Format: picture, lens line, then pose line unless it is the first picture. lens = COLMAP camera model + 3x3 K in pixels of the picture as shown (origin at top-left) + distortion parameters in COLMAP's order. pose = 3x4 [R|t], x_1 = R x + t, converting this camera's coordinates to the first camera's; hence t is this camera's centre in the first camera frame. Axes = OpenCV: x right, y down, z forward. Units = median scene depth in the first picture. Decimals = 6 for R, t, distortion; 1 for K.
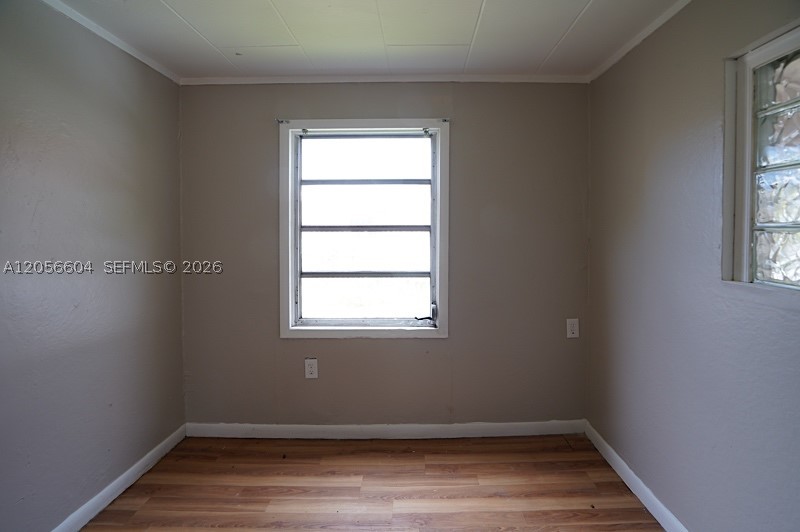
lens RADIAL K [[386.9, 0, 419.3], [0, 386.9, 226.8], [0, 0, 1]] dist [-0.045276, 0.001505]
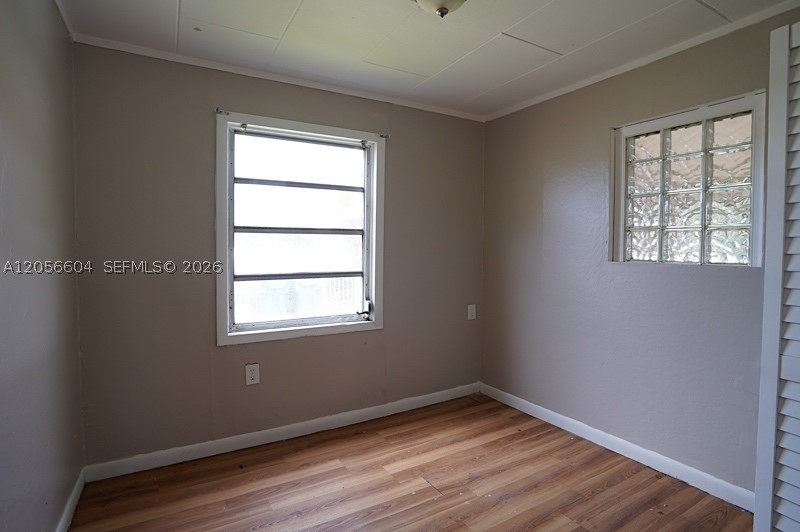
lens RADIAL K [[389.8, 0, 398.7], [0, 389.8, 248.3], [0, 0, 1]] dist [-0.043558, 0.001639]
pose [[0.876145, 0.005488, 0.482017, -0.452485], [-0.011754, 0.999881, 0.009981, 0.041572], [-0.481905, -0.014410, 0.876105, -0.023305]]
